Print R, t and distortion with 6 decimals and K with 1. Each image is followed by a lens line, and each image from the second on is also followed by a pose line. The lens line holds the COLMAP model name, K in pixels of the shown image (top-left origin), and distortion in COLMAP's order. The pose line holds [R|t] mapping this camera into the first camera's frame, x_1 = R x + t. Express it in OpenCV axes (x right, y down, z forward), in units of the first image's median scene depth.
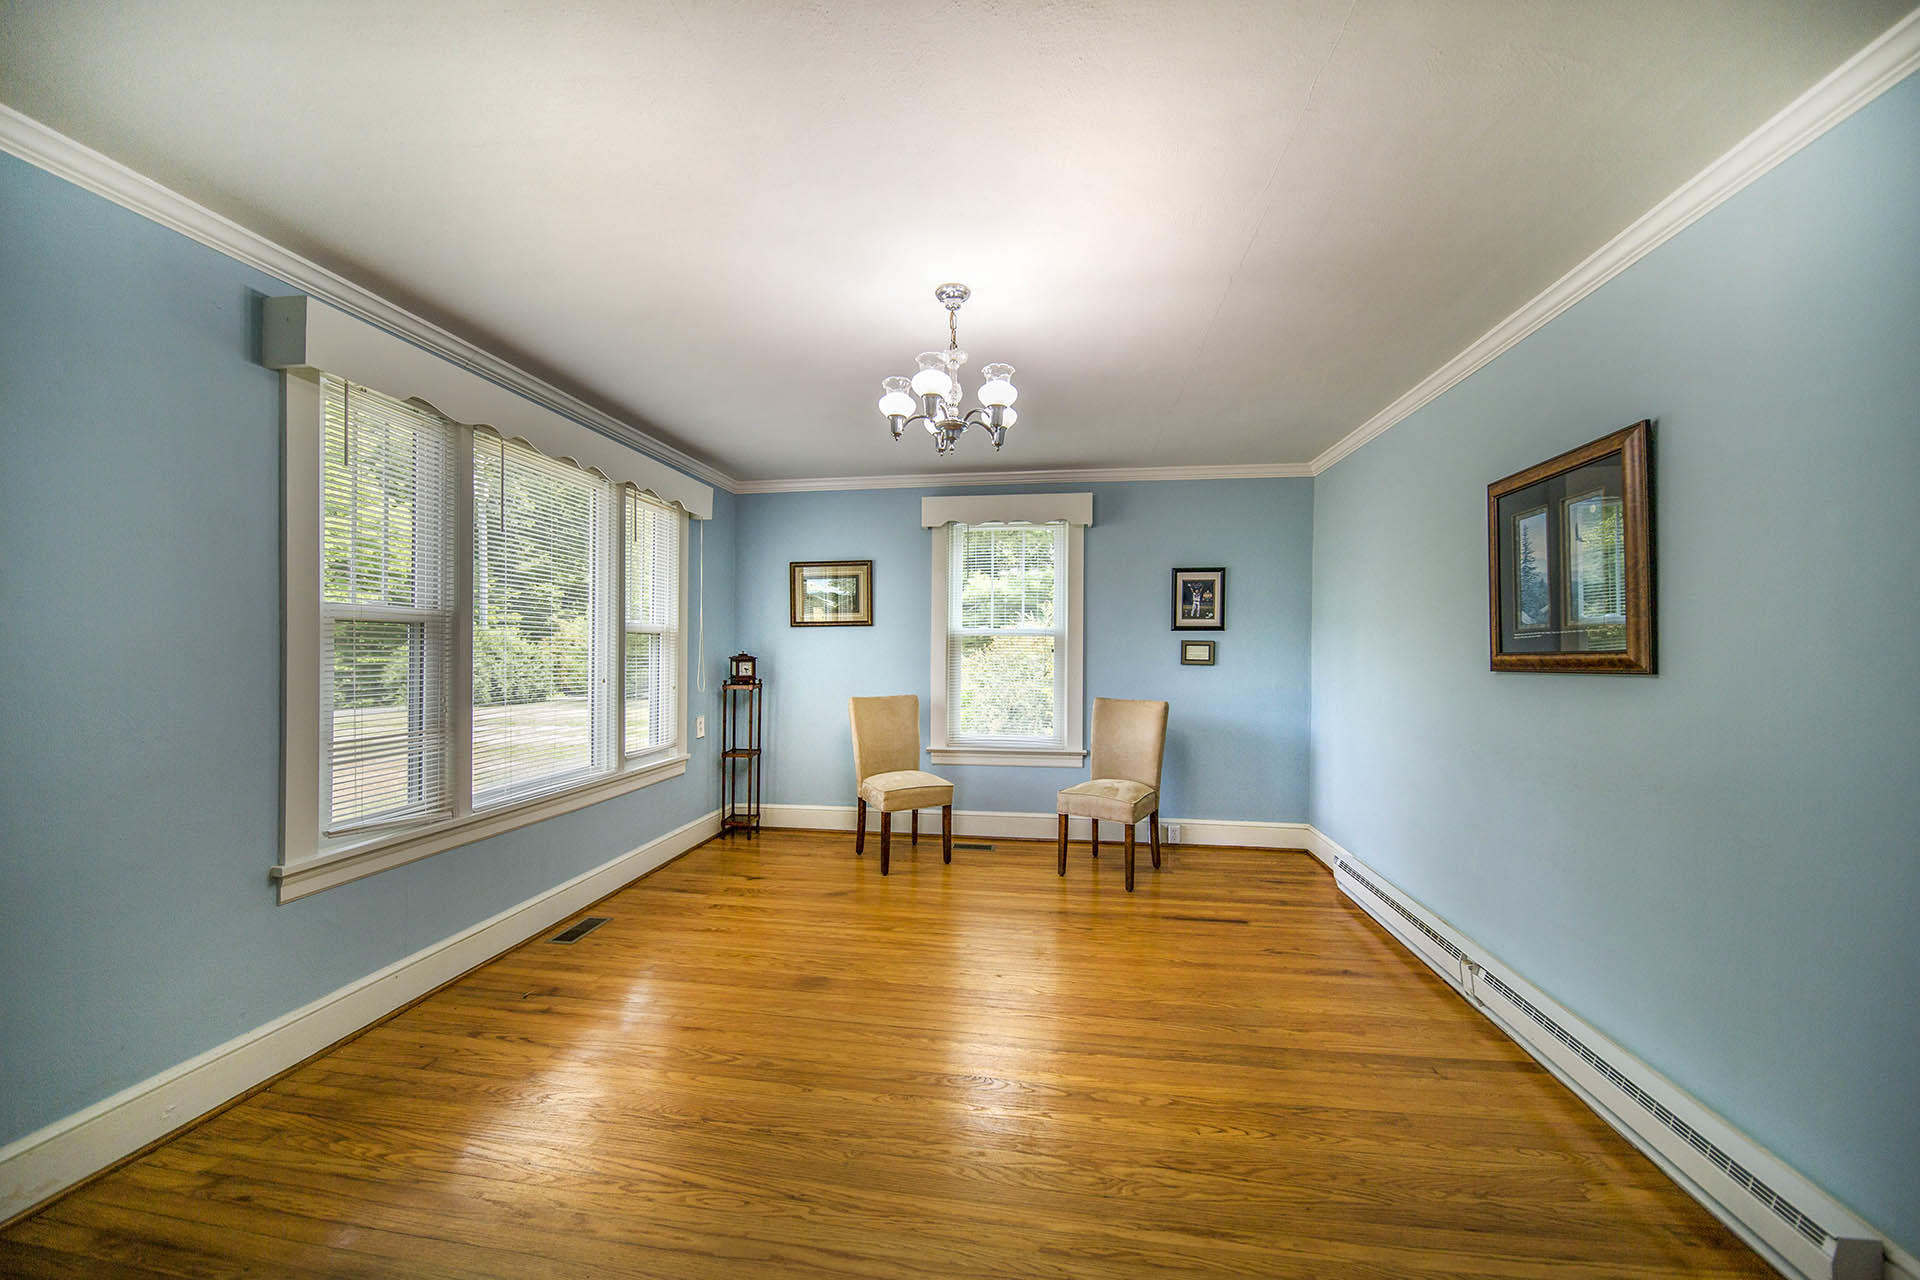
lens RADIAL K [[697.2, 0, 958.4], [0, 697.2, 651.3], [0, 0, 1]] dist [-0.000092, -0.000051]
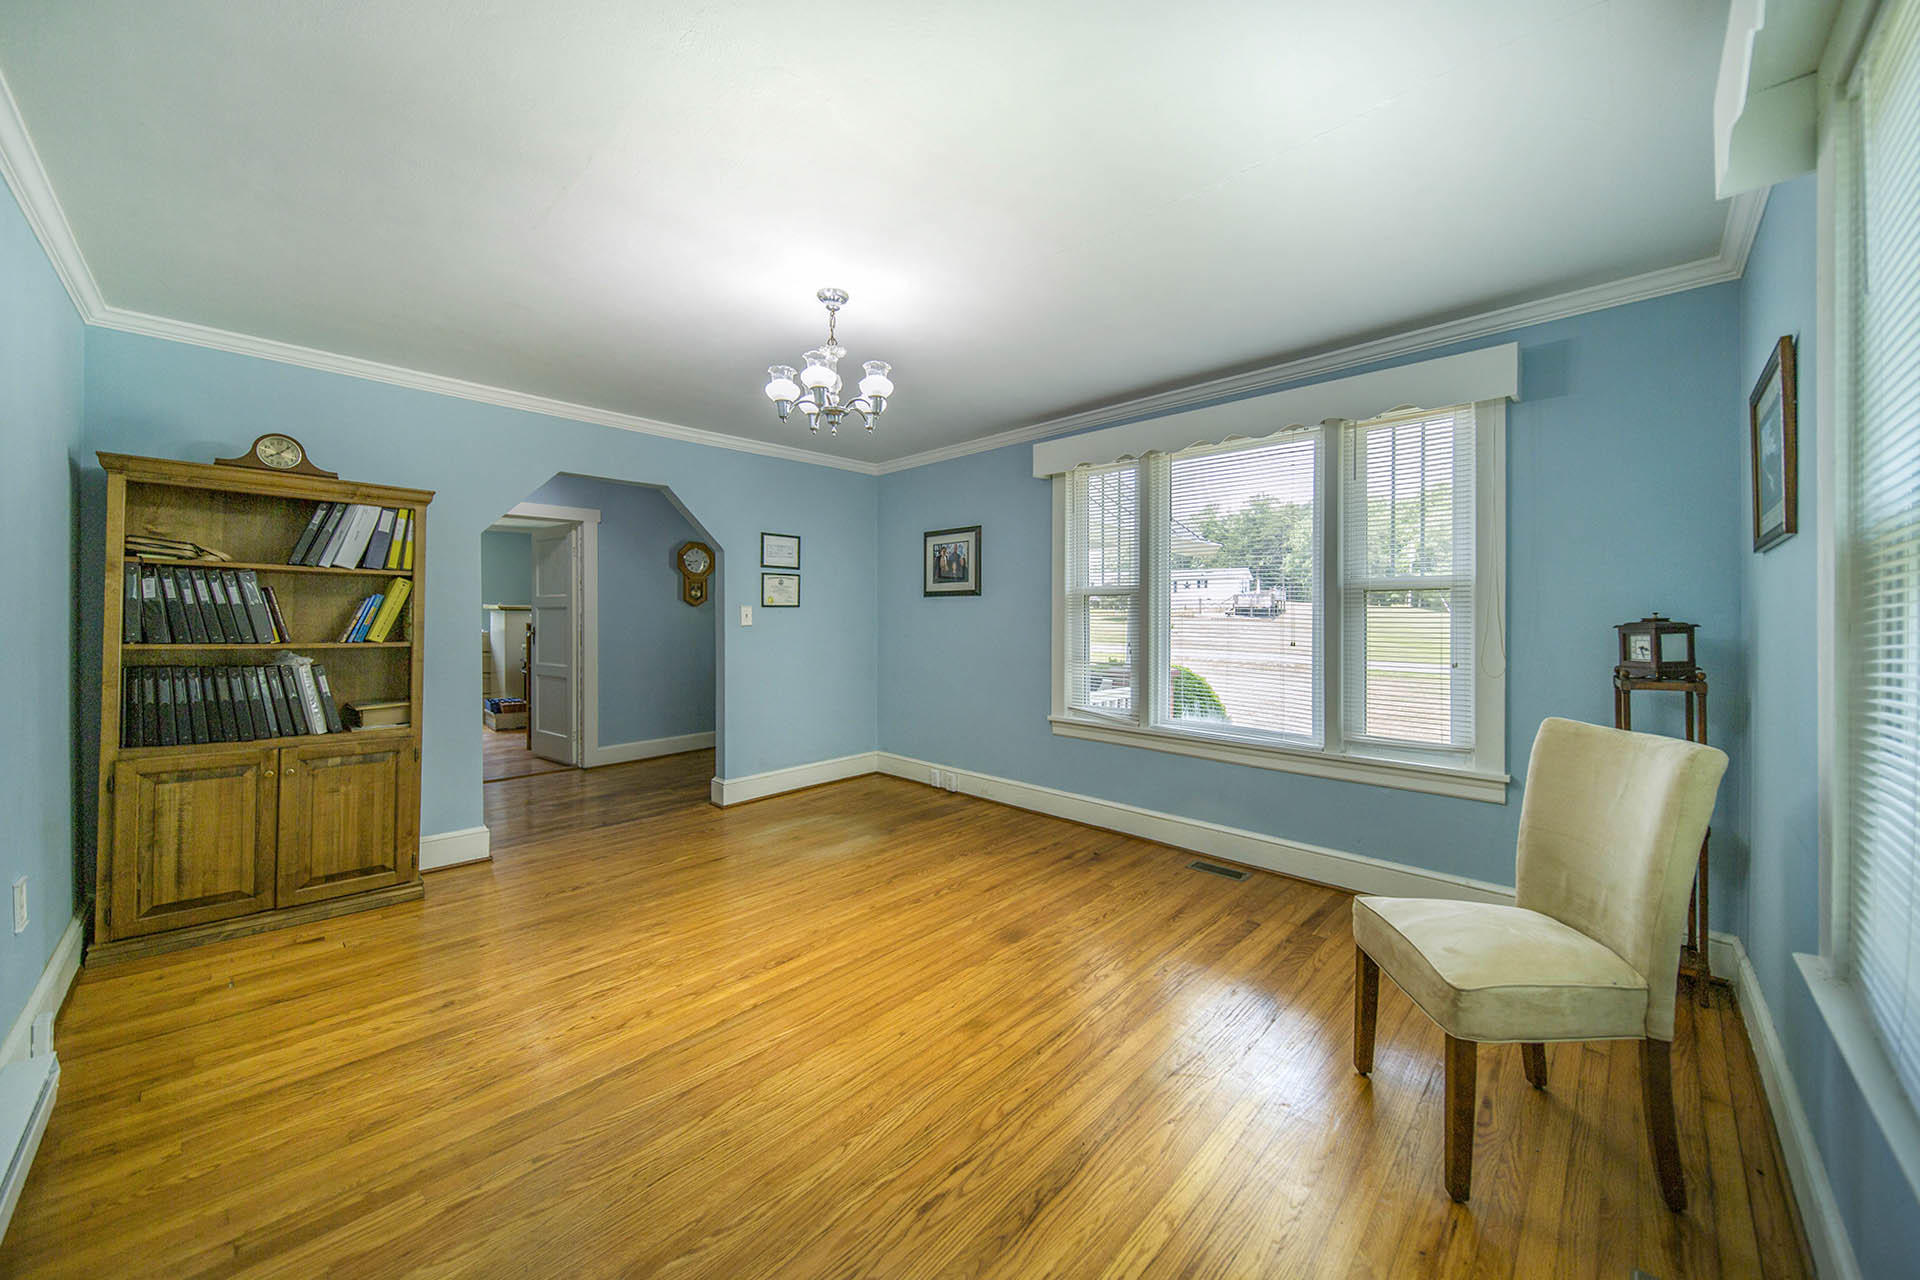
lens RADIAL K [[674.6, 0, 959.7], [0, 674.6, 617.6], [0, 0, 1]] dist [0.014858, 0.000010]
pose [[-0.586980, -0.003272, -0.809595, 0.401611], [-0.006412, 0.999979, 0.000607, 0.007081], [0.809576, 0.005547, -0.586989, 0.955626]]
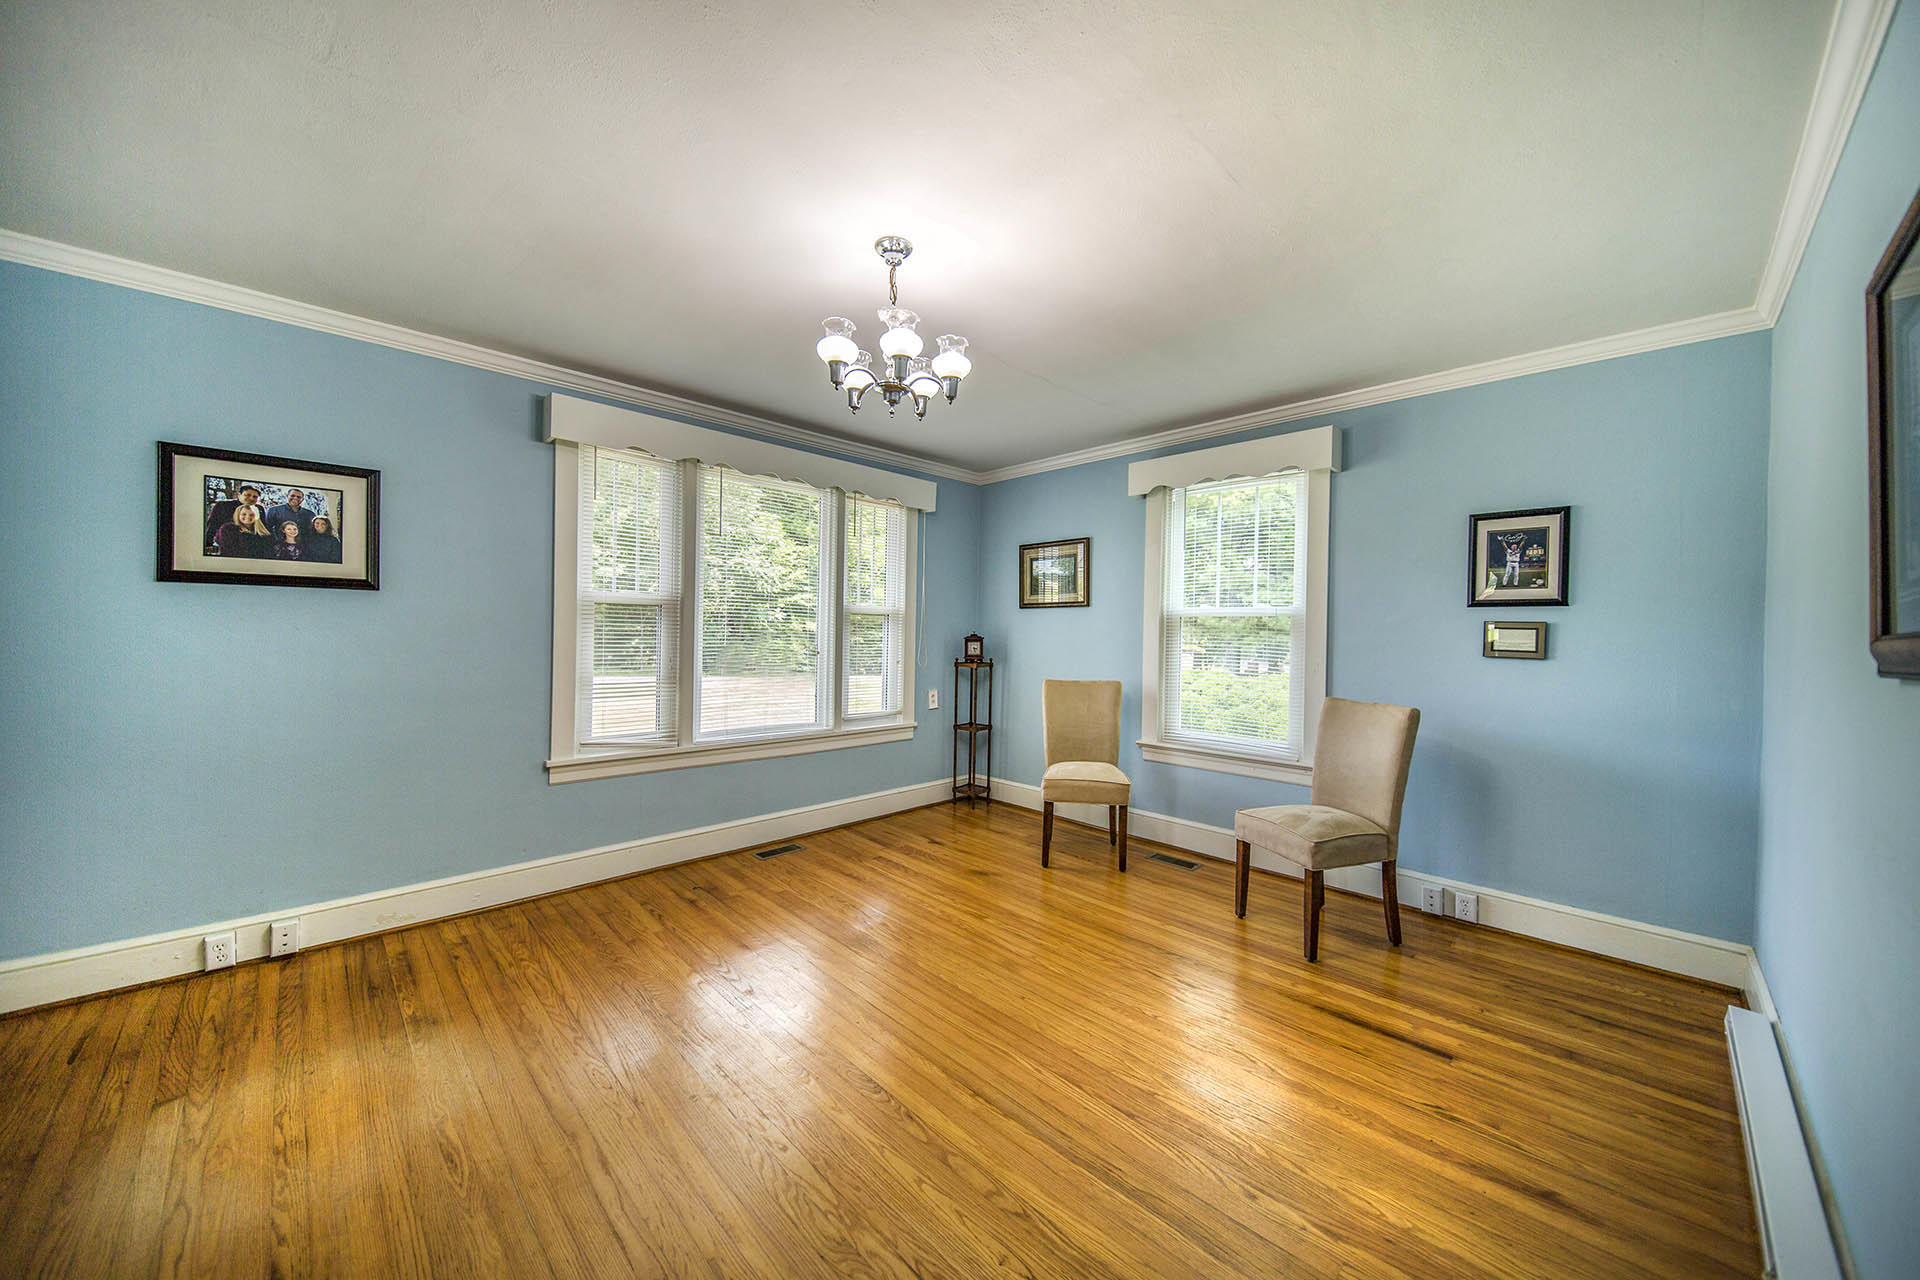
lens RADIAL K [[681.8, 0, 948.9], [0, 681.8, 637.8], [0, 0, 1]] dist [0.000787, -0.000005]
pose [[0.788638, 0.015140, -0.614671, 0.326271], [-0.015592, 0.999868, 0.004623, 0.005385], [0.614660, 0.005937, 0.788770, 0.166821]]
